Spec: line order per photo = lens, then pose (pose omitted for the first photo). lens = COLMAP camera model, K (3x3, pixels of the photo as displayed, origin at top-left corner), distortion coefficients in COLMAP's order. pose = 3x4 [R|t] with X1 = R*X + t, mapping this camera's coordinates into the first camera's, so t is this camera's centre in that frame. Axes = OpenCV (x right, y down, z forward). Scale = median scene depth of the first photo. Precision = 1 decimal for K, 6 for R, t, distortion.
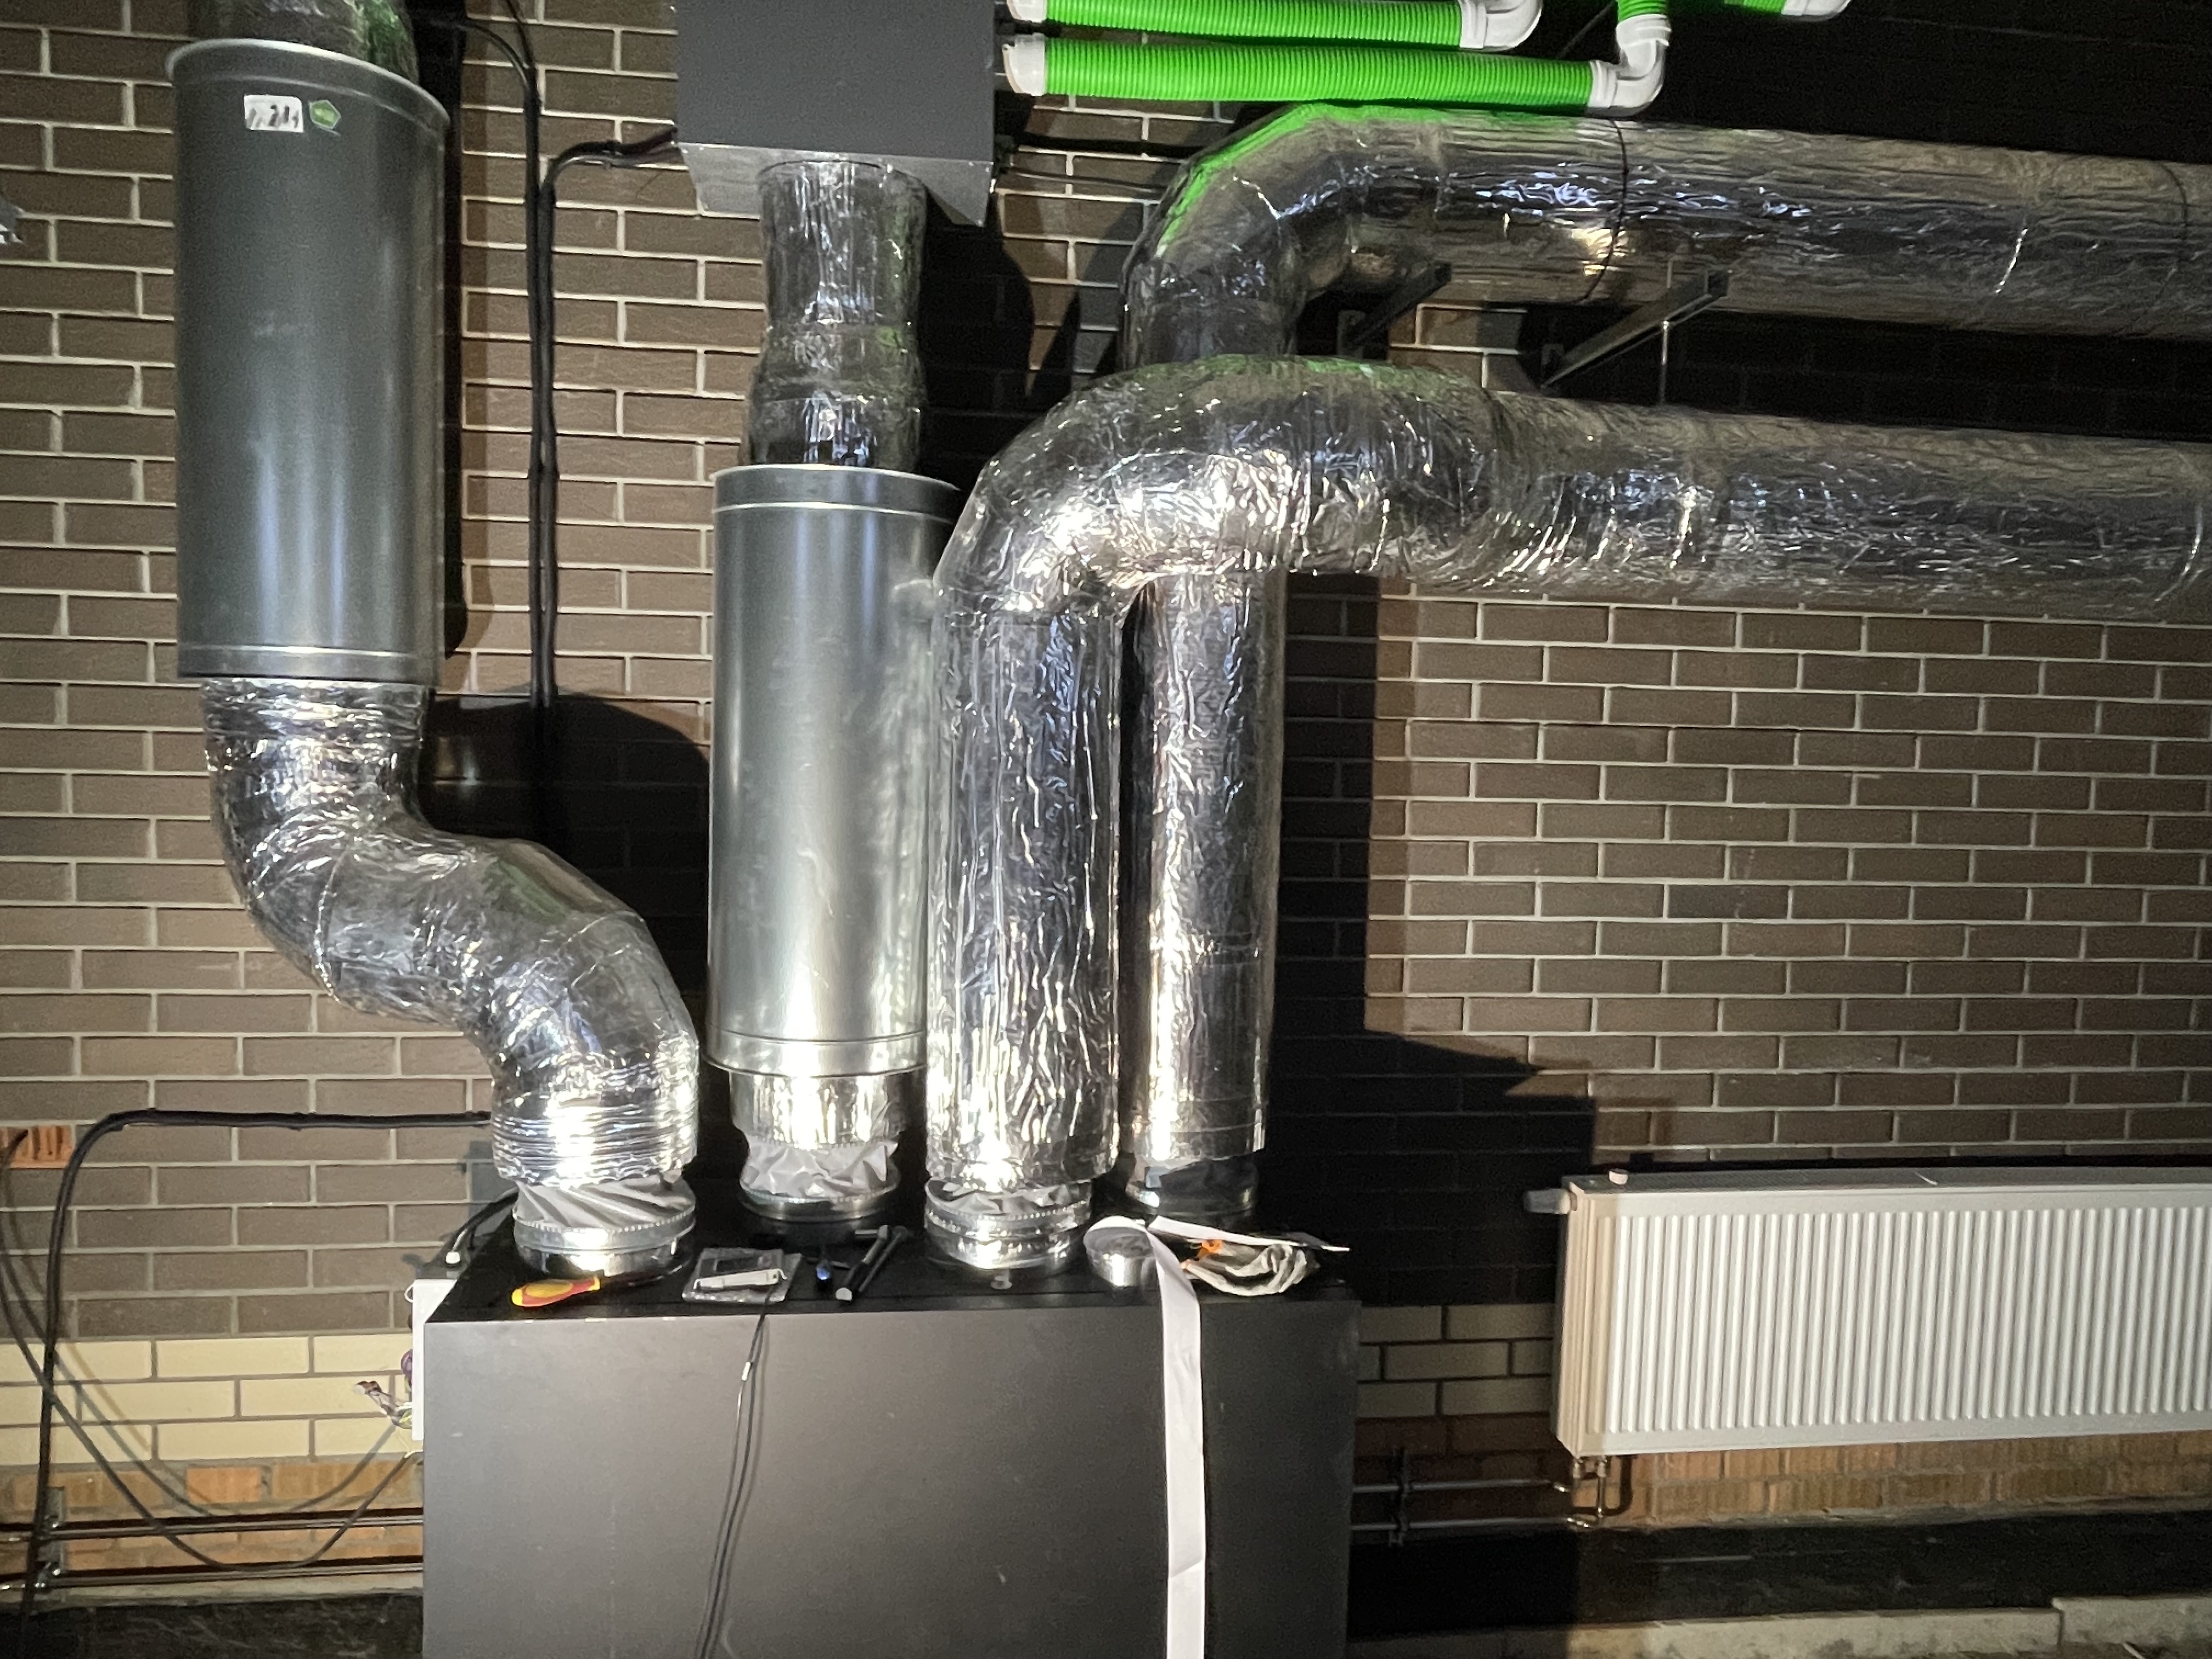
lens RADIAL K [[1476.8, 0, 1097.2], [0, 1476.8, 833.1], [0, 0, 1]] dist [-0.007929, -0.003378]
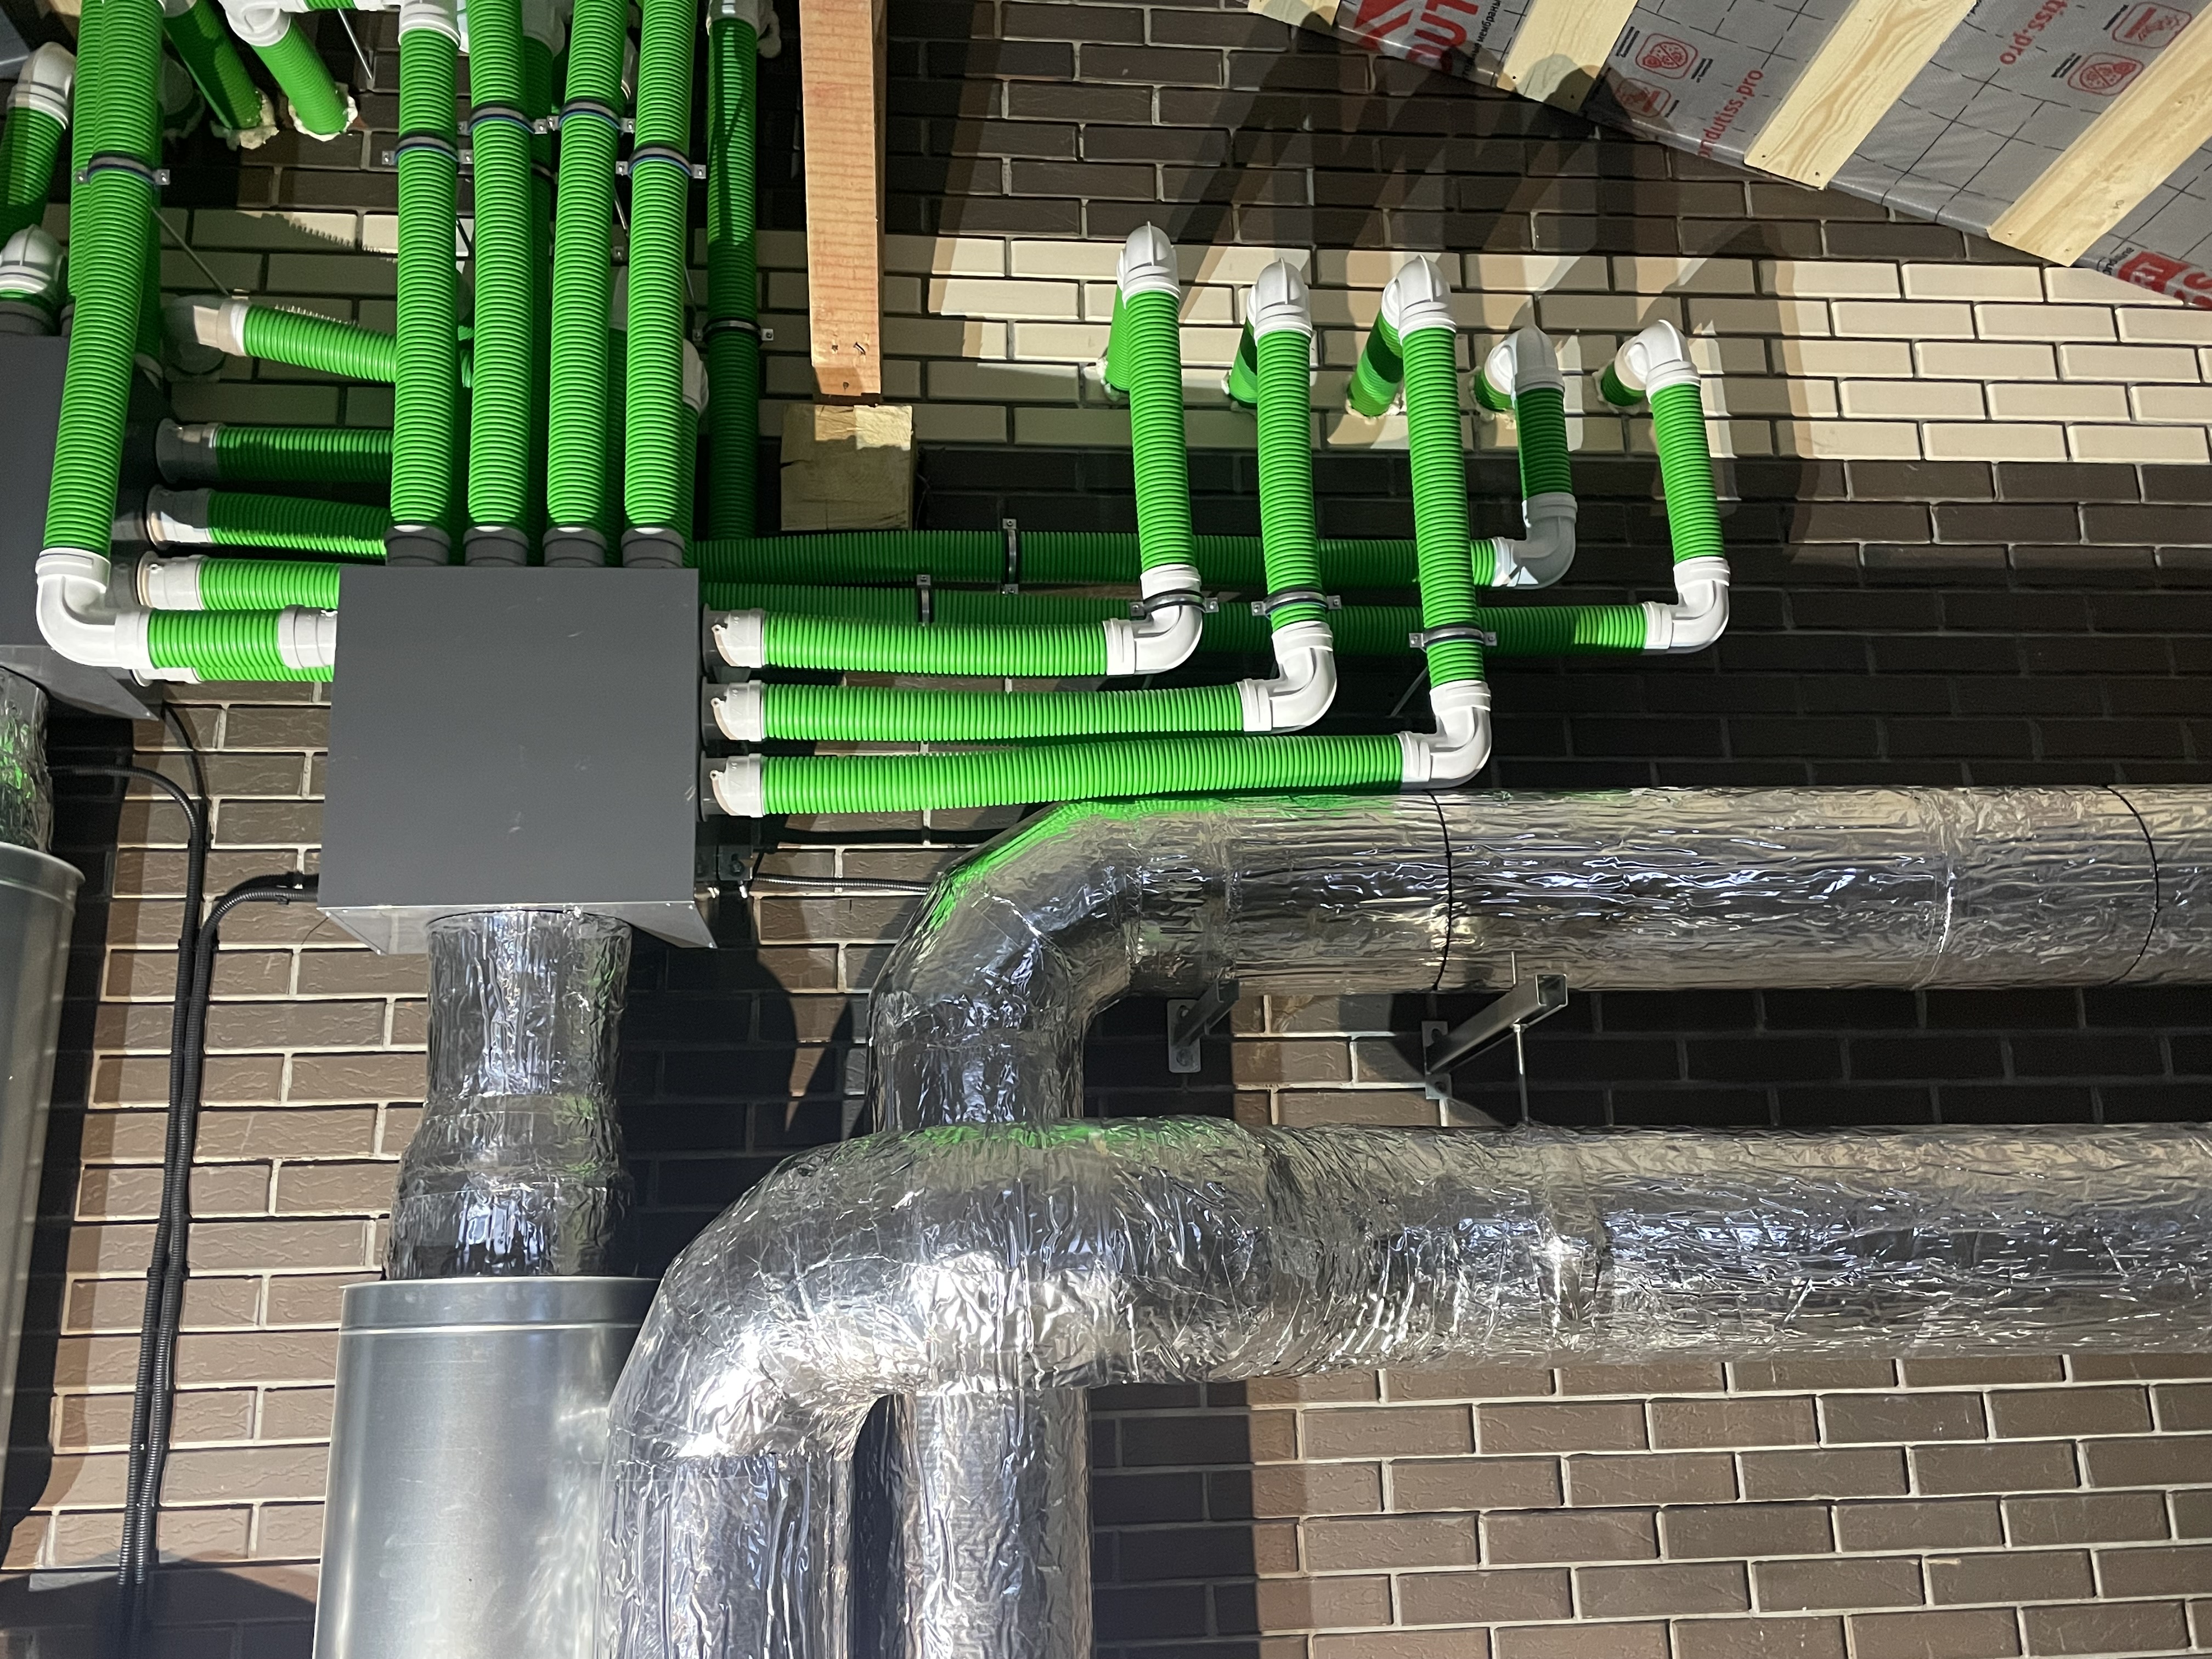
lens RADIAL K [[1904.7, 0, 1119.6], [0, 1904.7, 829.9], [0, 0, 1]] dist [0.062793, -0.068946]
pose [[0.998239, -0.058612, -0.009179, 0.173937], [0.052036, 0.939327, -0.339053, -0.093497], [0.028494, 0.337978, 0.940723, -0.052167]]
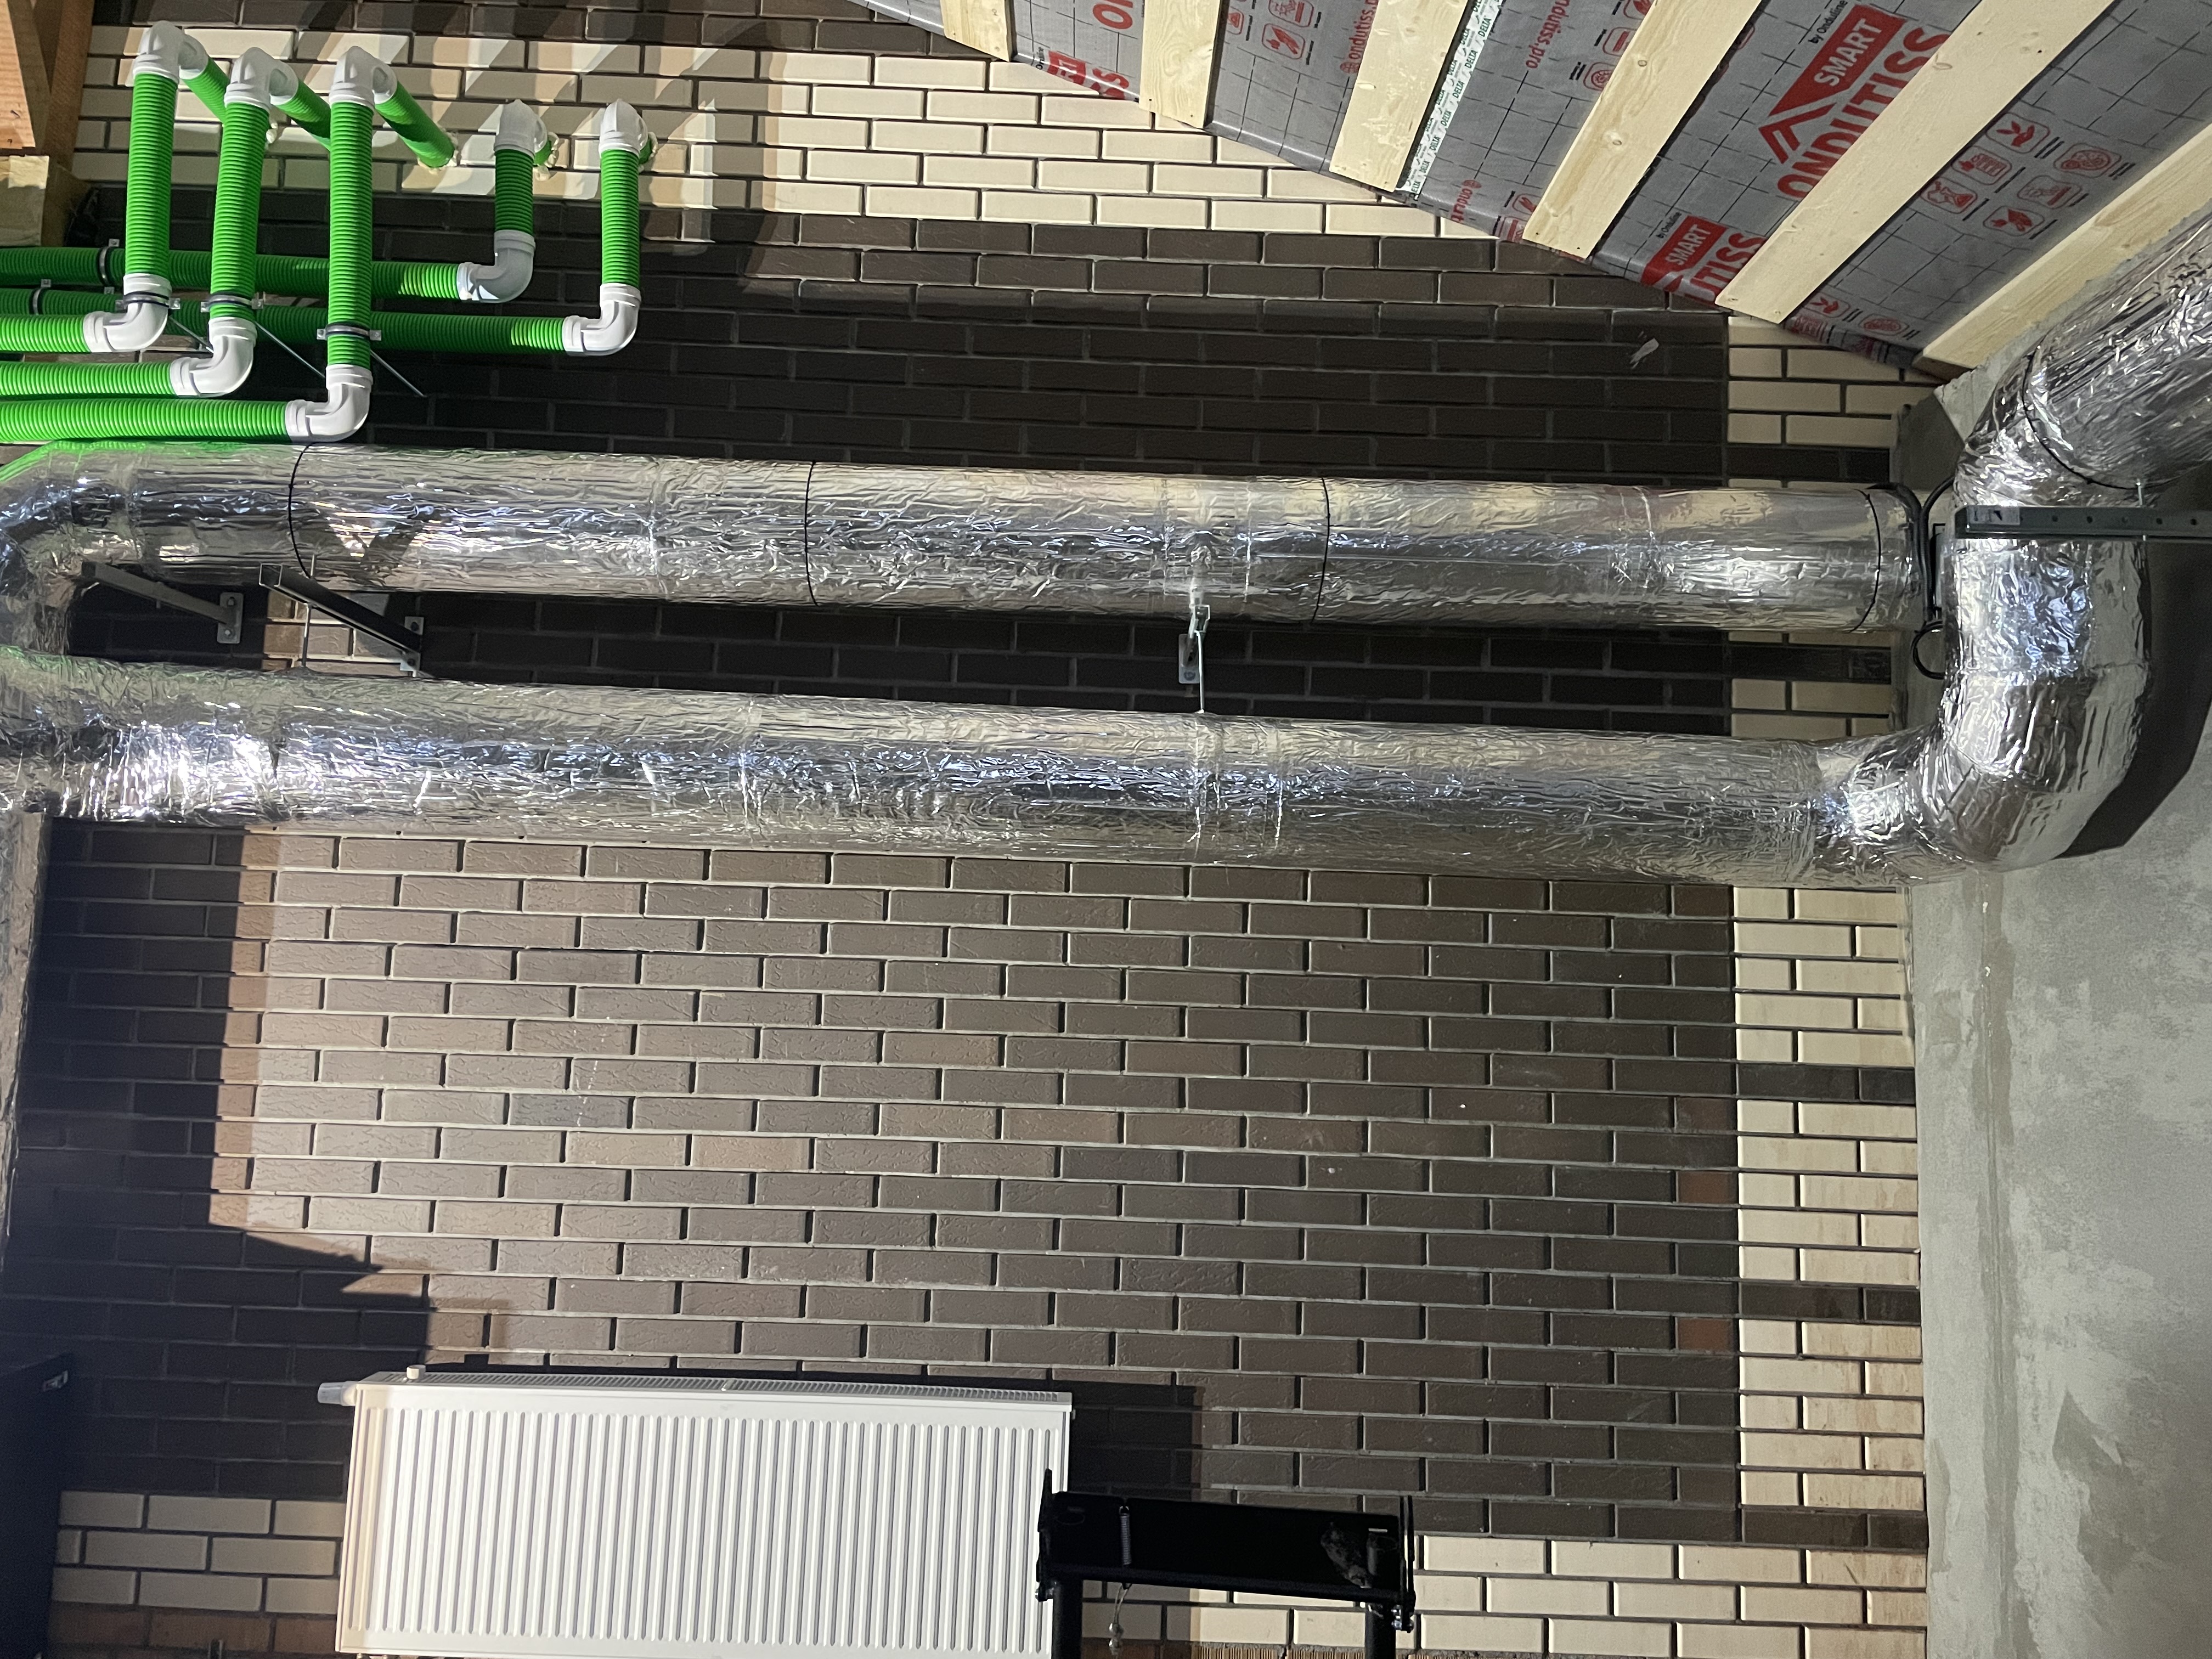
lens RADIAL K [[1669.4, 0, 1119.2], [0, 1669.4, 808.7], [0, 0, 1]] dist [0.056819, -0.084654]
pose [[0.994905, -0.004009, -0.100740, 1.154086], [-0.015803, 0.980657, -0.195096, 0.076501], [0.099573, 0.195694, 0.975597, -0.244225]]
